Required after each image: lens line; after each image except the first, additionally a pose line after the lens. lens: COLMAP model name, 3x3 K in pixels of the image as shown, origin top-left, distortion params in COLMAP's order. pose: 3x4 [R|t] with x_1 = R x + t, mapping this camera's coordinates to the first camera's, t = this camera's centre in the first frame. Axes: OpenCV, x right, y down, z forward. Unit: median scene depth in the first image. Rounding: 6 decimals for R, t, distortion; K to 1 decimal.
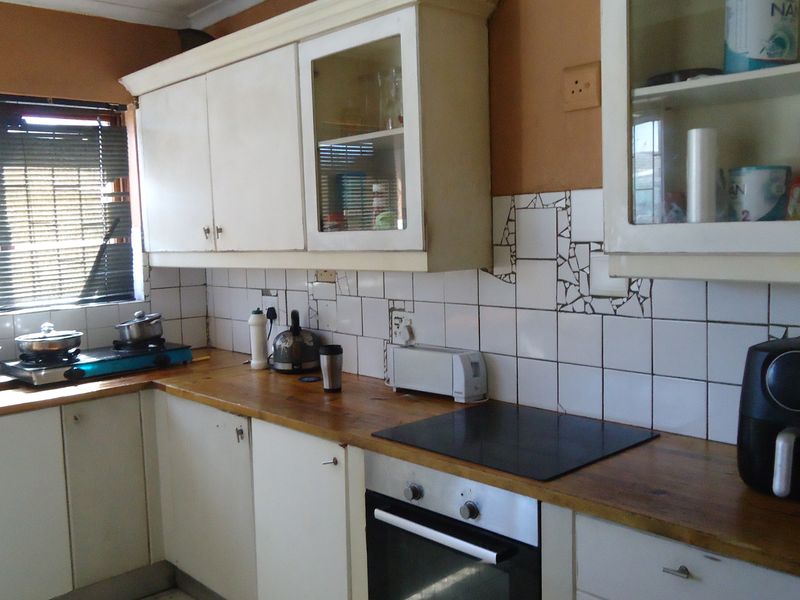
lens RADIAL K [[786.7, 0, 400.0], [0, 786.7, 300.0], [0, 0, 1]] dist [-0.003165, 0.022641]
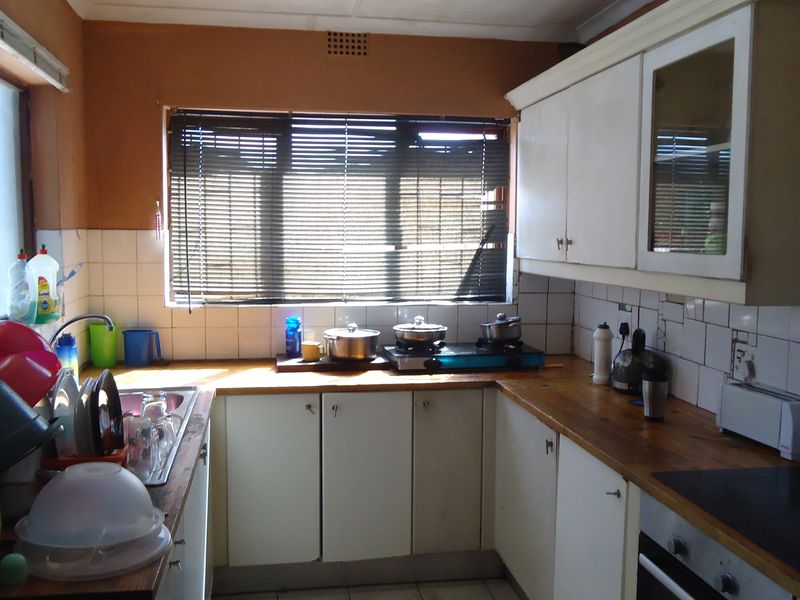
lens RADIAL K [[786.7, 0, 400.0], [0, 786.7, 300.0], [0, 0, 1]] dist [-0.003165, 0.022641]
pose [[0.836690, 0.089492, -0.540315, 0.134213], [-0.088283, 0.995696, 0.028207, -0.022838], [0.540514, 0.024100, 0.840990, 0.034034]]
